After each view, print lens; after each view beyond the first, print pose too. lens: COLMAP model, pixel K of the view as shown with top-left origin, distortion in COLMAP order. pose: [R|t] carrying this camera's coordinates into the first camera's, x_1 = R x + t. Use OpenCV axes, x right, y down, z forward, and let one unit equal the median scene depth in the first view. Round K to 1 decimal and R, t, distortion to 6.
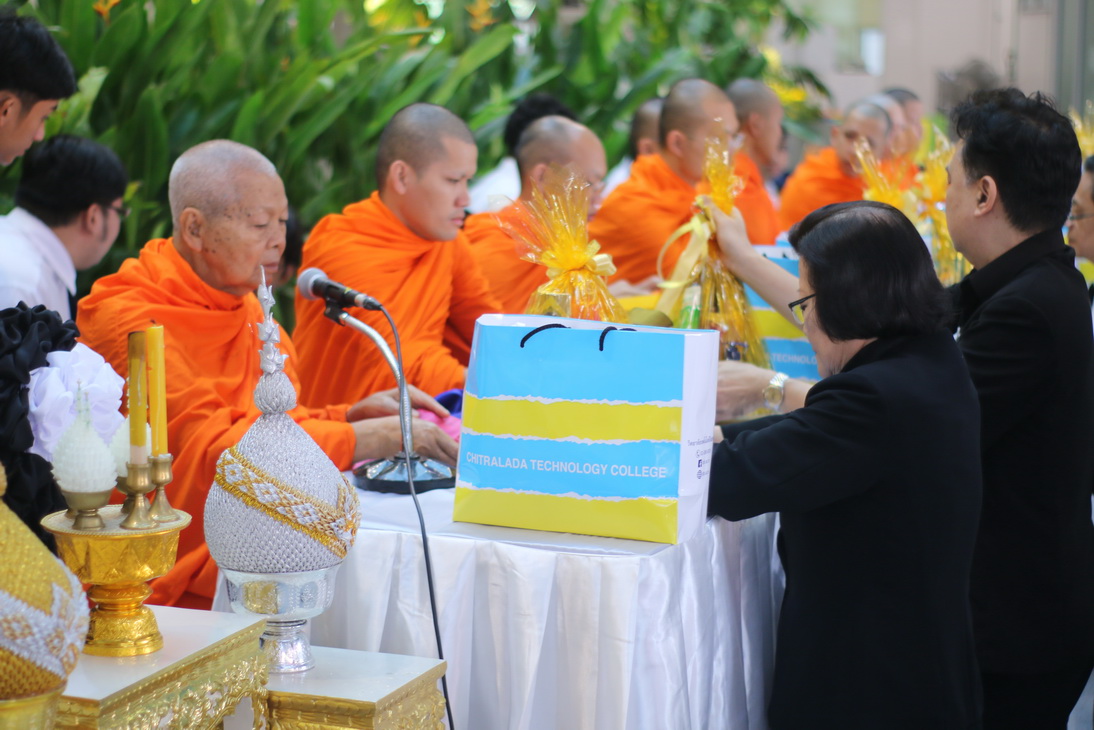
lens RADIAL K [[2516.9, 0, 550.3], [0, 2516.9, 367.3], [0, 0, 1]] dist [0.084162, 0.000000]
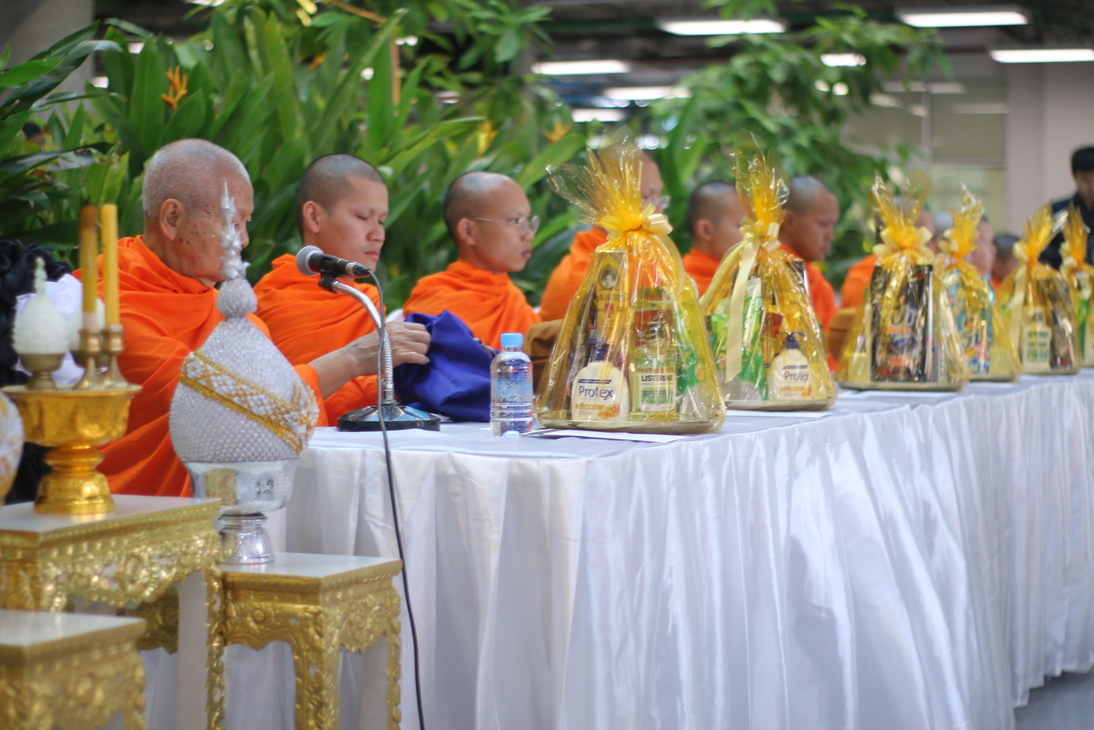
lens RADIAL K [[2516.9, 0, 544.7], [0, 2516.9, 361.7], [0, 0, 1]] dist [0.084162, 0.000000]
pose [[0.997404, -0.010200, -0.071288, 0.096656], [0.002181, 0.993744, -0.111664, 0.157563], [0.071981, 0.111219, 0.991186, -0.040429]]
